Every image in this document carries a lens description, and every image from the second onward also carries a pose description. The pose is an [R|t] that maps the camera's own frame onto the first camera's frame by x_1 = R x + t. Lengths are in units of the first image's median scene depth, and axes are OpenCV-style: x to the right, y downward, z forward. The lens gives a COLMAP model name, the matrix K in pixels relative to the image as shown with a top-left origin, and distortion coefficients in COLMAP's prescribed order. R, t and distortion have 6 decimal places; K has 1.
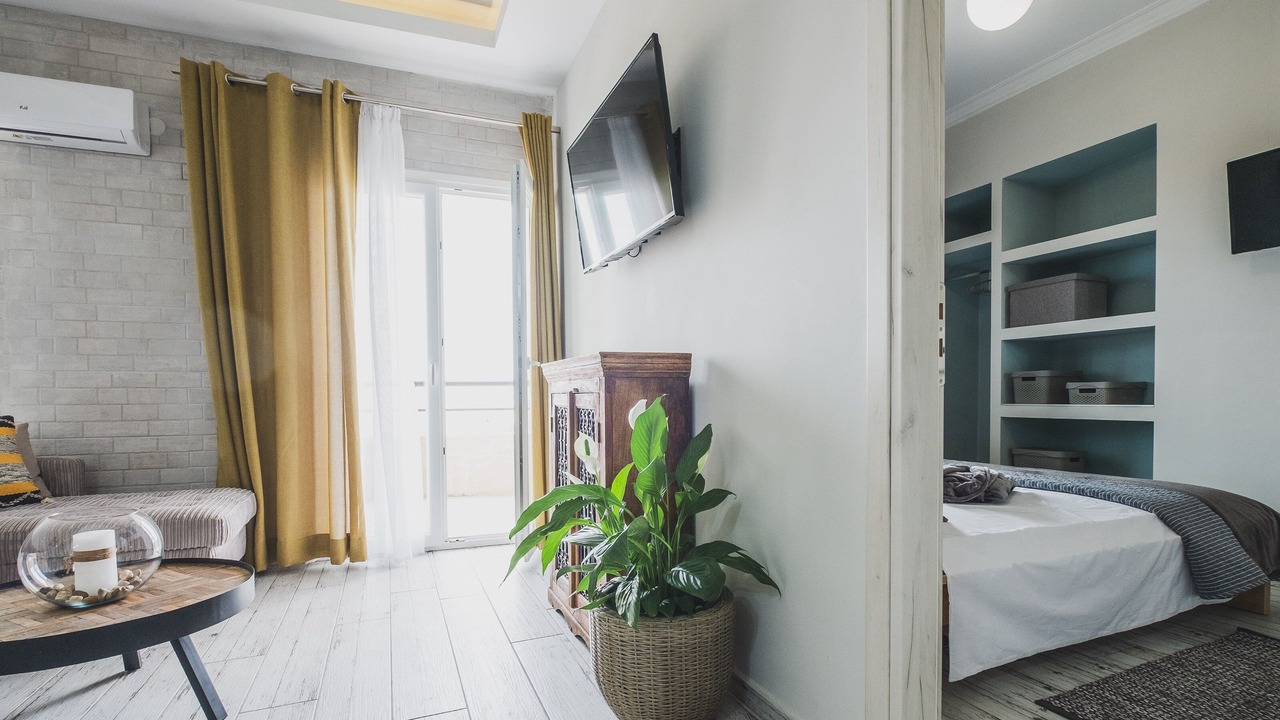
lens RADIAL K [[595.6, 0, 629.7], [0, 595.6, 413.9], [0, 0, 1]] dist [-0.006760, -0.000052]
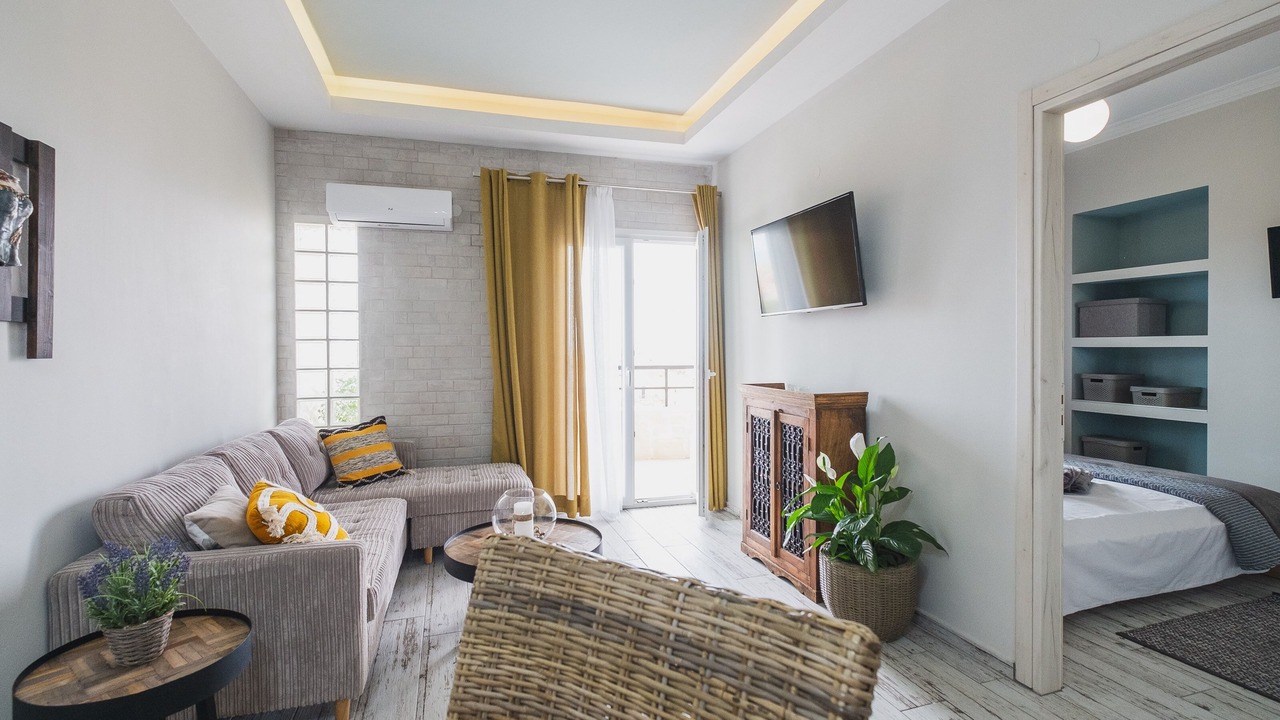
lens RADIAL K [[552.6, 0, 640.0], [0, 552.6, 360.0], [0, 0, 1]] dist [0.000763, 0.000069]
pose [[0.996434, 0.008085, -0.083983, -0.244784], [-0.009605, 0.999797, -0.017714, -0.104098], [0.083822, 0.018457, 0.996310, -0.308592]]
